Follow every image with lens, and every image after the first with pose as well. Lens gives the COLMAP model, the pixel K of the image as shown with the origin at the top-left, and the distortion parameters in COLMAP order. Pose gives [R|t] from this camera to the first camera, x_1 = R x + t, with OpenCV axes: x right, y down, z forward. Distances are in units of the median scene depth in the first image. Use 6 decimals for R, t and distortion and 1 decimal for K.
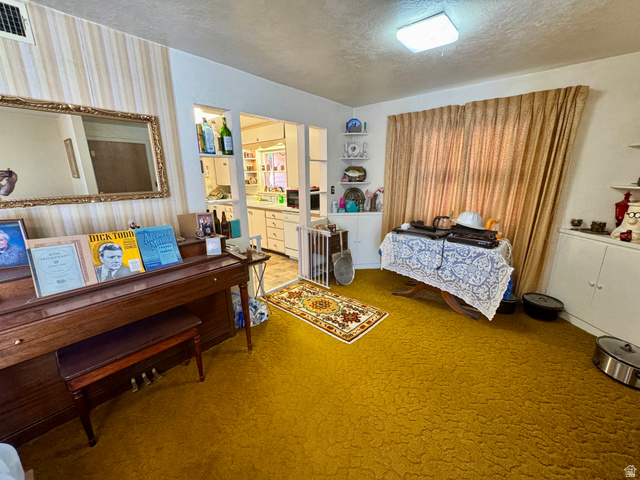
lens RADIAL K [[255.2, 0, 320.0], [0, 255.2, 240.0], [0, 0, 1]] dist [-0.002599, 0.000582]
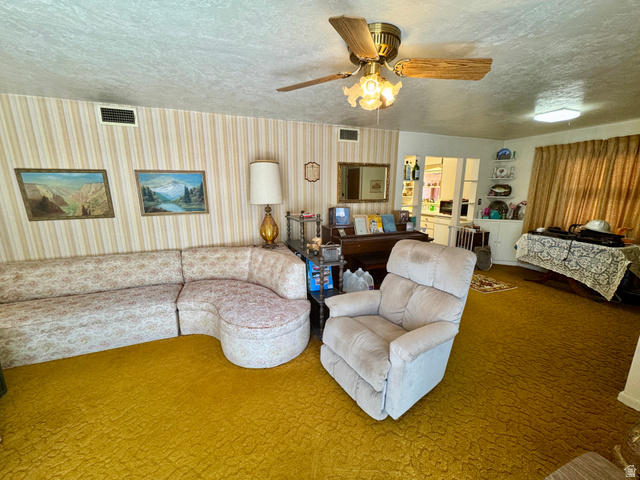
lens RADIAL K [[255.2, 0, 320.0], [0, 255.2, 240.0], [0, 0, 1]] dist [-0.002599, 0.000582]
pose [[0.884435, 0.100464, -0.455720, -0.077264], [-0.120352, 0.992622, -0.014747, 0.156528], [0.450876, 0.067889, 0.890001, -0.704398]]
